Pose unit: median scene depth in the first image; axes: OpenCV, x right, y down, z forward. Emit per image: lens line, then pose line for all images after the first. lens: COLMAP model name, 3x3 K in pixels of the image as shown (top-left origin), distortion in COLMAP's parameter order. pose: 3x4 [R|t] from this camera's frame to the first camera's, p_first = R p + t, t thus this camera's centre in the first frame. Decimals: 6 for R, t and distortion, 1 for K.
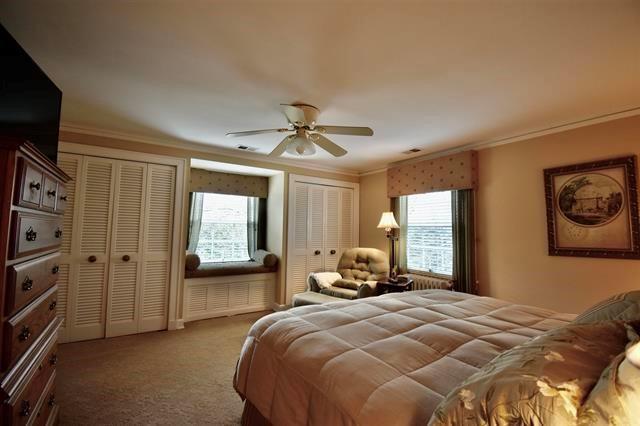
lens RADIAL K [[294.1, 0, 320.0], [0, 294.1, 213.0], [0, 0, 1]] dist [-0.000503, -0.000088]
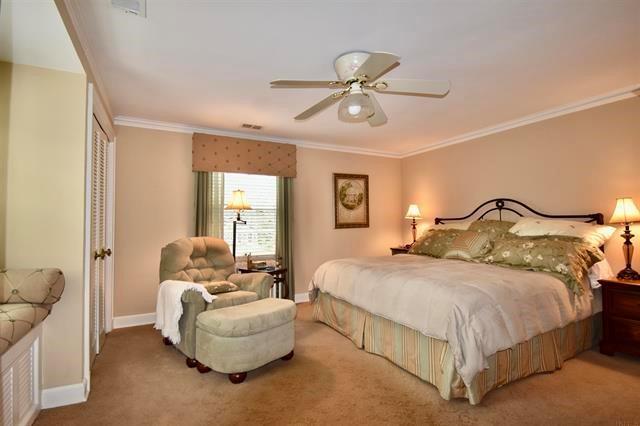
lens RADIAL K [[294.1, 0, 320.0], [0, 294.1, 213.0], [0, 0, 1]] dist [-0.000503, -0.000088]
pose [[0.093672, 0.004429, 0.995593, -0.784451], [-0.052936, 0.998598, 0.000539, 0.063088], [-0.994195, -0.052753, 0.093776, 0.933562]]
